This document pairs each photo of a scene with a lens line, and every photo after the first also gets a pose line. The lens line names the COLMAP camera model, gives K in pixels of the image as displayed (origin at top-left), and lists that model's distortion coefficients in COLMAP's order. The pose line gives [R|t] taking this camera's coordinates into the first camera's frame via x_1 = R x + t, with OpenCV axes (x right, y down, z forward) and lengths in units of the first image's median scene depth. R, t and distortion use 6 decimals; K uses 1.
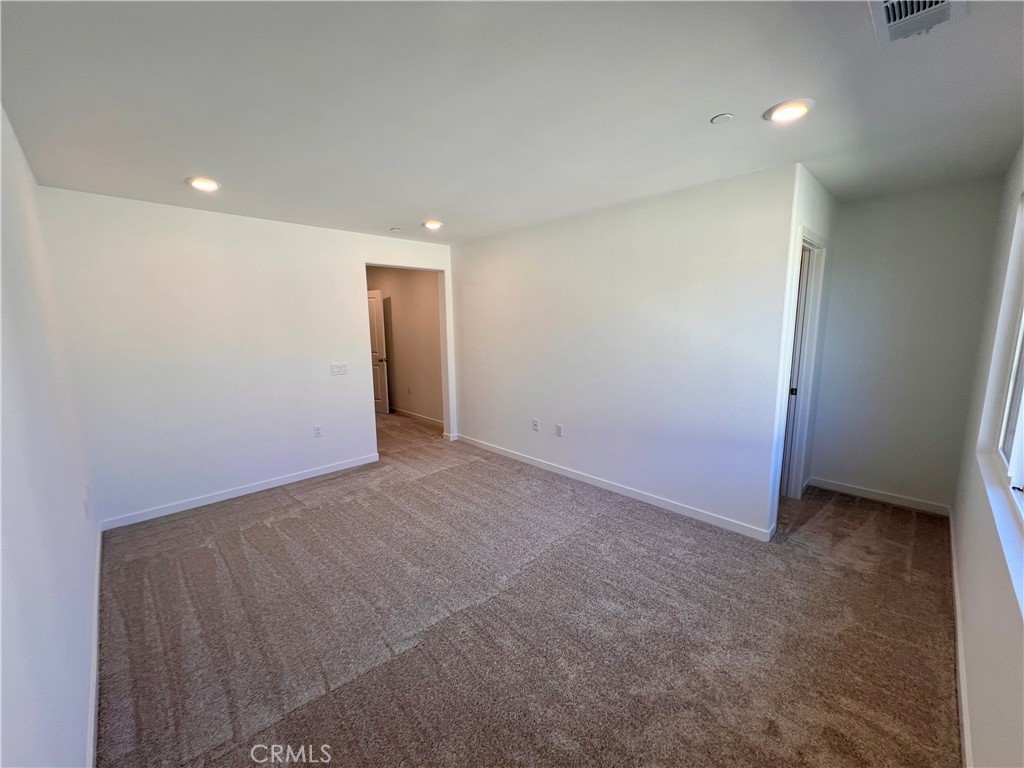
lens RADIAL K [[409.6, 0, 512.0], [0, 409.6, 384.0], [0, 0, 1]] dist [-0.001021, 0.000237]
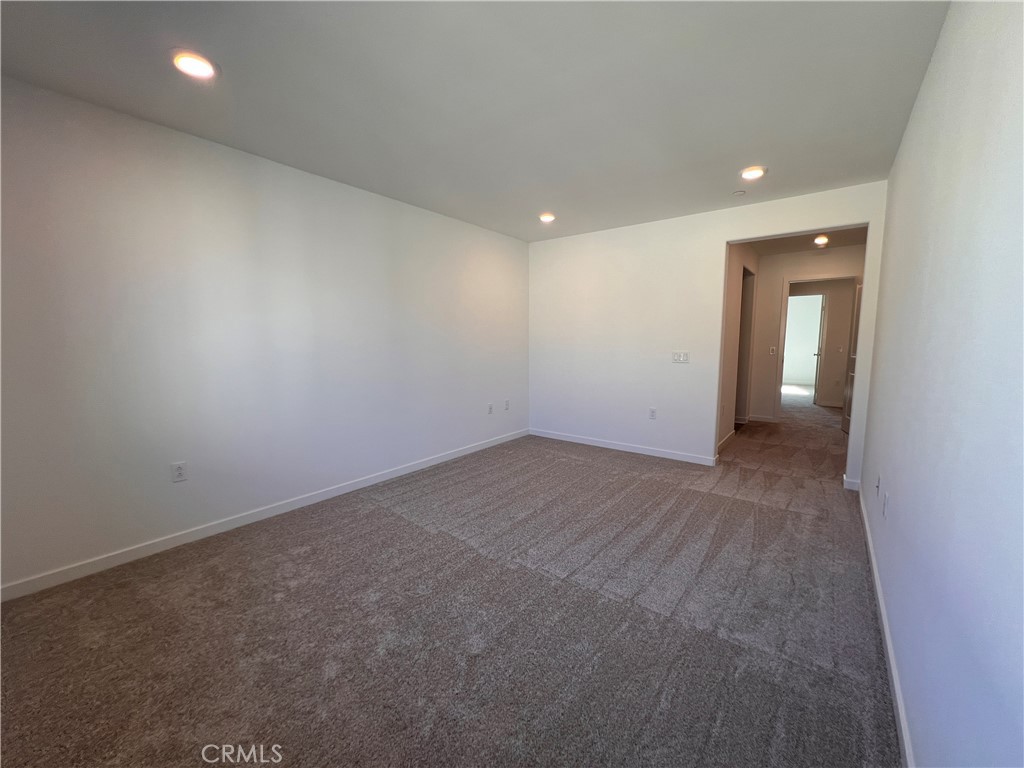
lens RADIAL K [[409.6, 0, 512.0], [0, 409.6, 384.0], [0, 0, 1]] dist [-0.001021, 0.000237]
pose [[0.121727, 0.112970, -0.986114, 0.460721], [-0.150281, 0.984146, 0.094194, -0.004238], [0.981121, 0.136728, 0.136774, 0.435660]]
